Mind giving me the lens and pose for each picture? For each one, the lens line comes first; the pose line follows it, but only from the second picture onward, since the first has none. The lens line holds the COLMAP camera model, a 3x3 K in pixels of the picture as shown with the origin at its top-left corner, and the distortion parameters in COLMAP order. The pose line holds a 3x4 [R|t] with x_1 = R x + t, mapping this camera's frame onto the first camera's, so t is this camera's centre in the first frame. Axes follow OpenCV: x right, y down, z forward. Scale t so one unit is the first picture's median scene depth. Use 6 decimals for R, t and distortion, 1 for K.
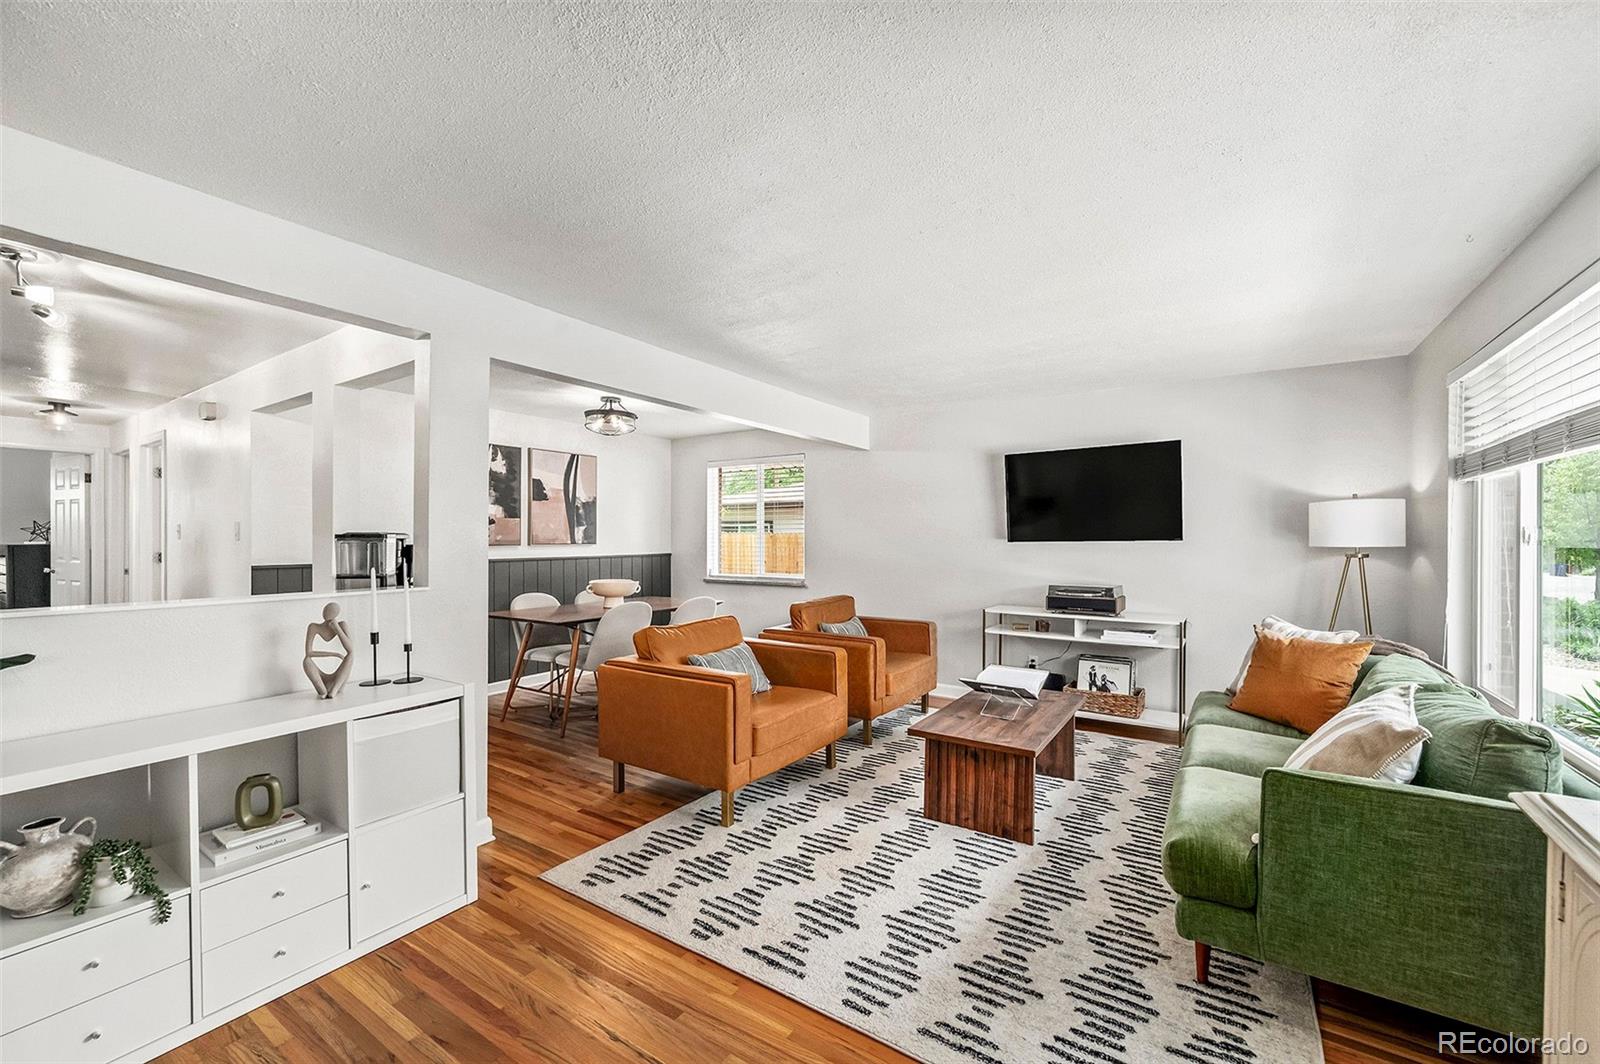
lens RADIAL K [[639.1, 0, 806.2], [0, 639.1, 539.6], [0, 0, 1]] dist [0.004074, 0.000026]
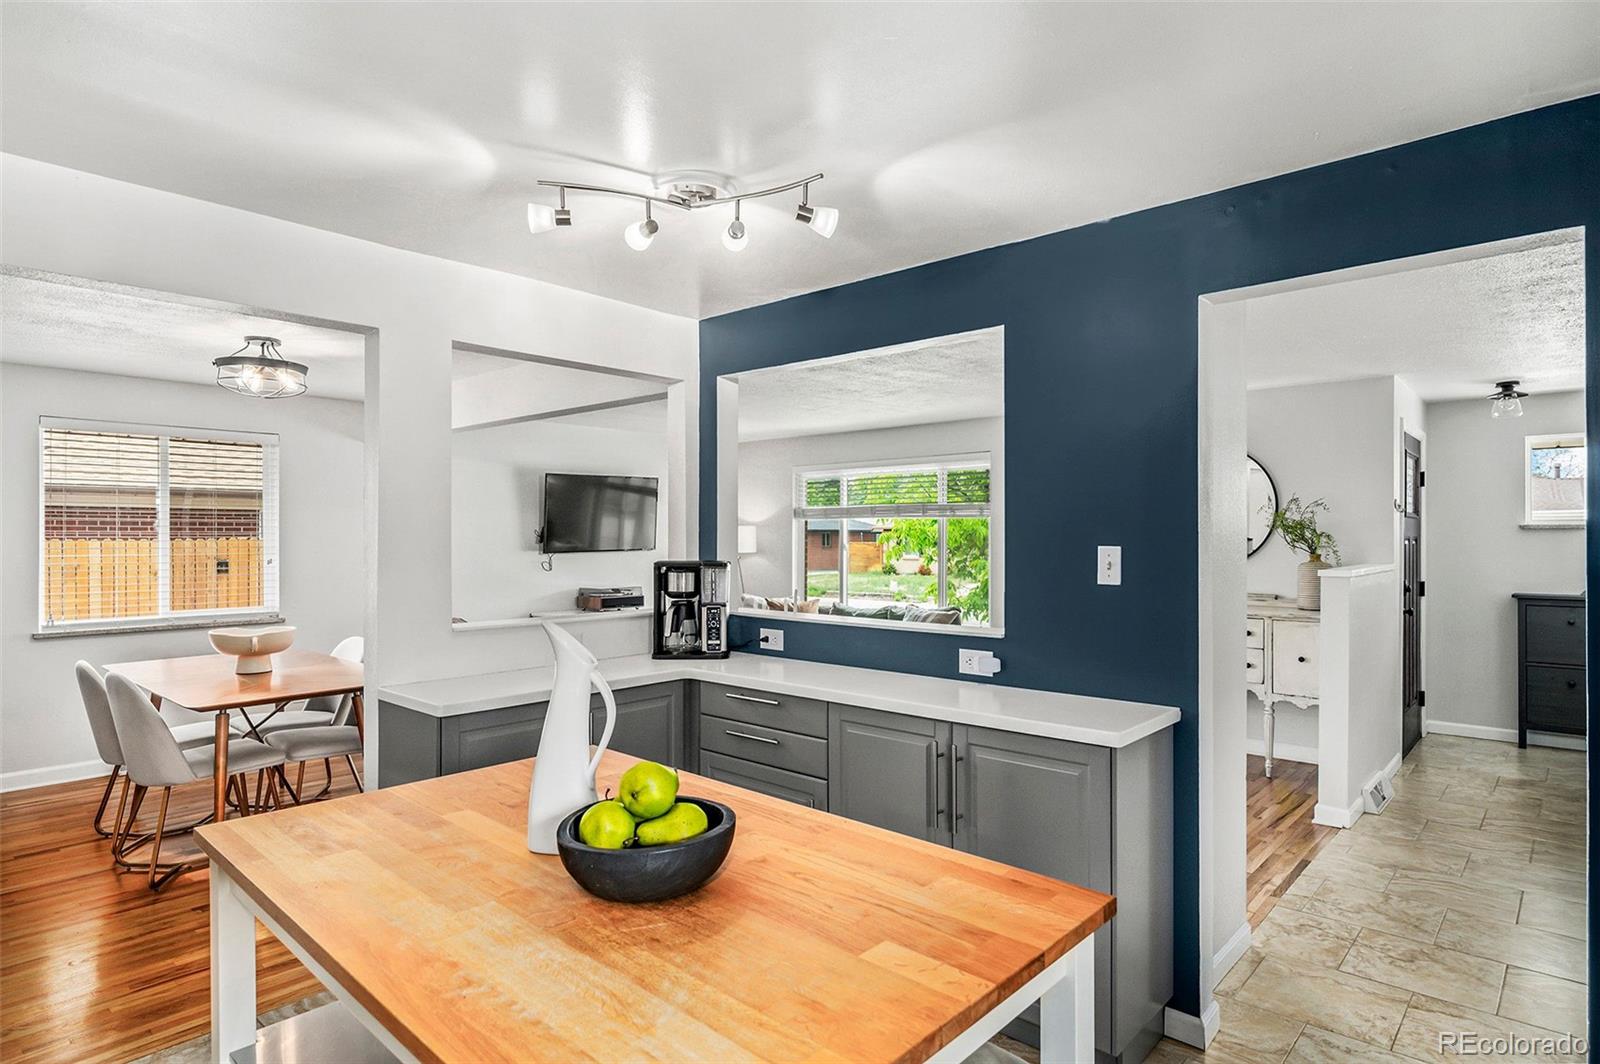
lens RADIAL K [[885.3, 0, 804.2], [0, 885.3, 533.2], [0, 0, 1]] dist [-0.004777, -0.000138]
pose [[0.144085, 0.001402, 0.989564, -0.956465], [0.001617, 0.999997, -0.001653, -0.024069], [-0.989564, 0.001838, 0.144082, 0.304890]]
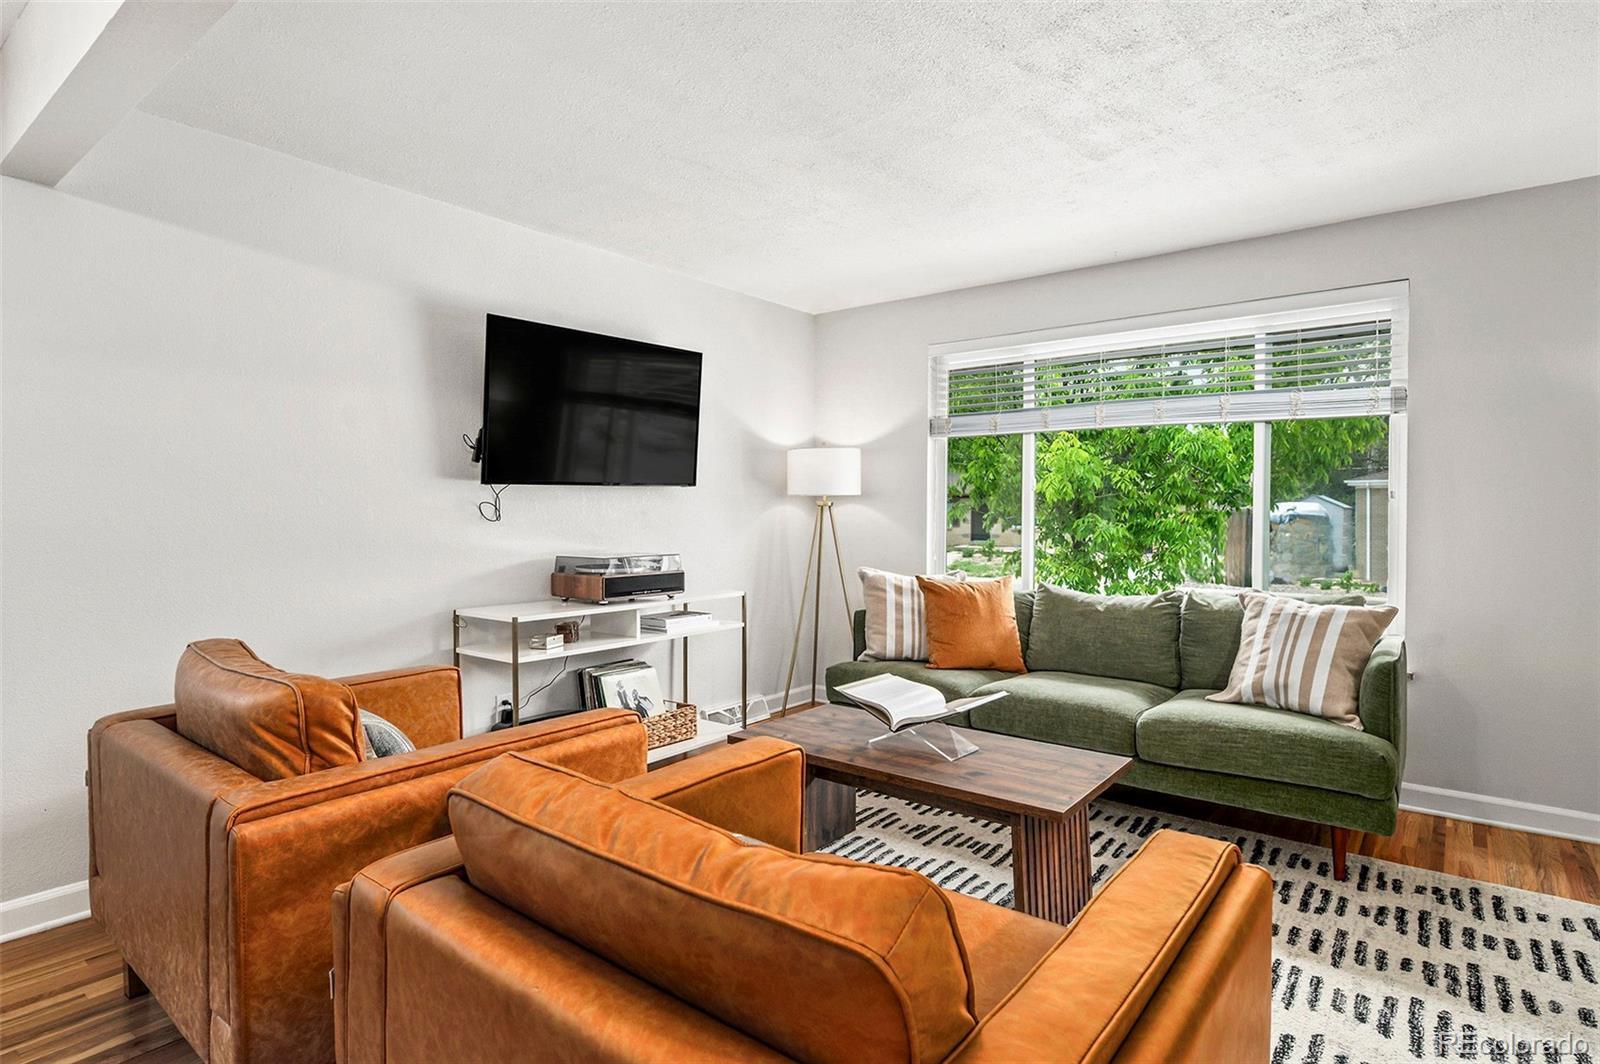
lens RADIAL K [[834.5, 0, 796.5], [0, 834.5, 524.7], [0, 0, 1]] dist [0.005355, 0.000227]
pose [[0.080485, -0.021222, 0.996530, -0.290826], [-0.001496, 0.999770, 0.021411, 0.018236], [-0.996755, -0.003214, 0.080435, 0.605730]]
